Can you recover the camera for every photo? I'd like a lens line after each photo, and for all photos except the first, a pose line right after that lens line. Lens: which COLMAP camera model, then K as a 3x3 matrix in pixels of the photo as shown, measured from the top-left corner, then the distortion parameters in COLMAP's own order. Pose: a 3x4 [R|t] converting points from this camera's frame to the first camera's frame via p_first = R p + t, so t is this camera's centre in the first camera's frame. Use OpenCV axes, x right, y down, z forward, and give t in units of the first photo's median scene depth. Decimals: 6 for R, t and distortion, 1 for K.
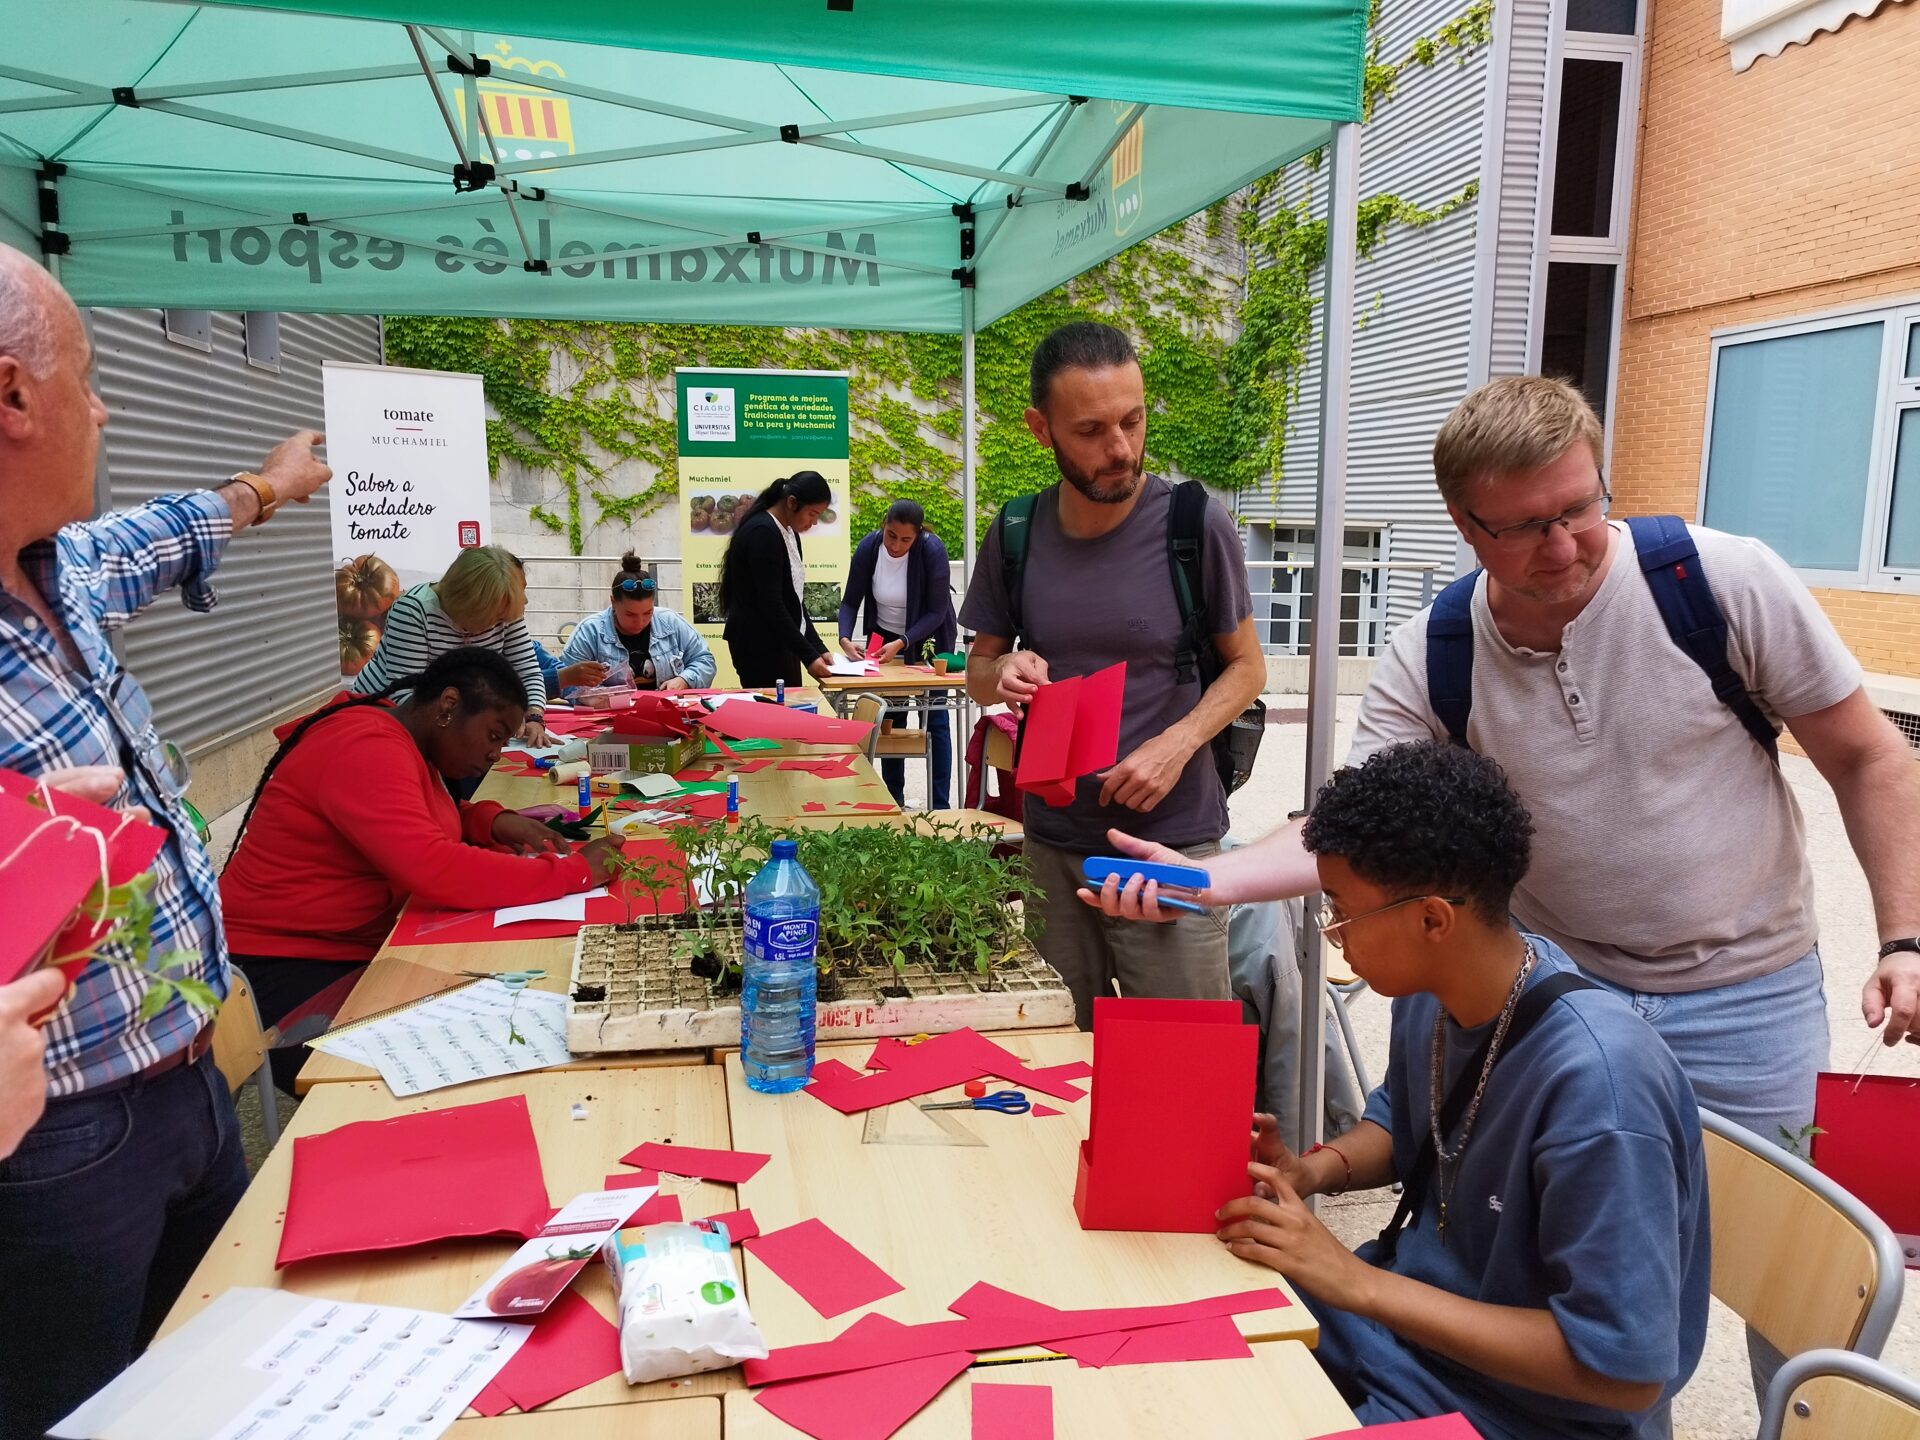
lens RADIAL K [[1412.8, 0, 964.4], [0, 1412.8, 723.6], [0, 0, 1]] dist [0.015822, -0.007571]
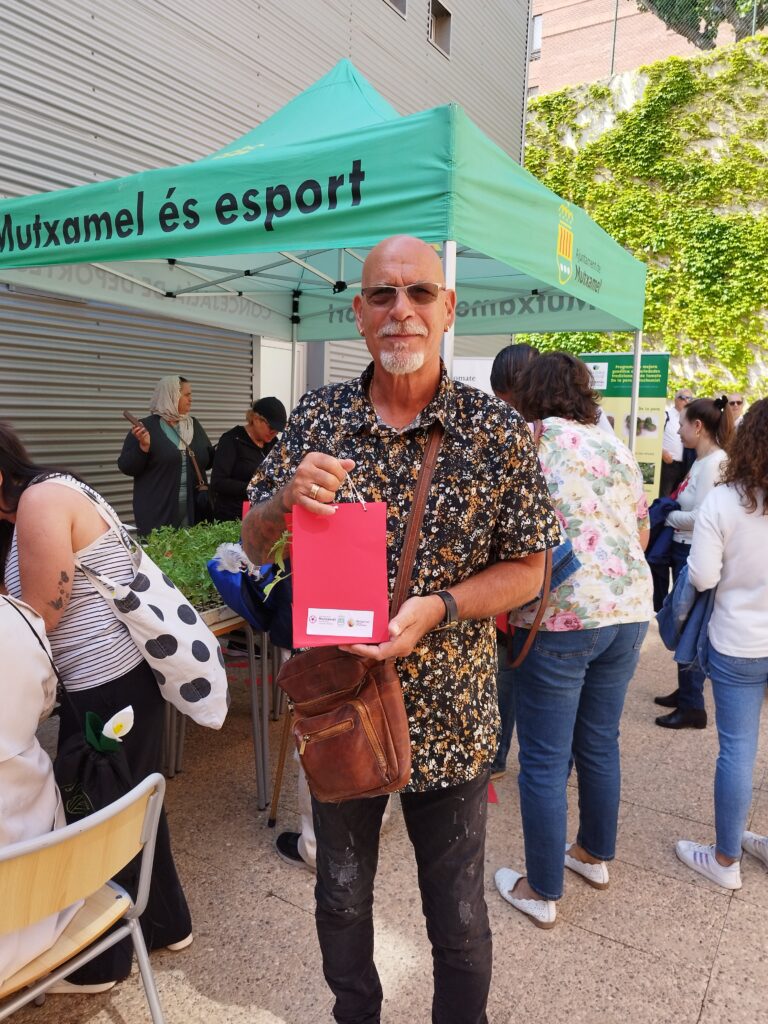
lens RADIAL K [[768.7, 0, 385.8], [0, 768.7, 508.7], [0, 0, 1]] dist [0.001718, -0.003440]
pose [[0.744813, 0.091692, -0.660944, 0.324825], [-0.123410, 0.992355, -0.001401, 0.002654], [0.655762, 0.082611, 0.750434, 0.019818]]
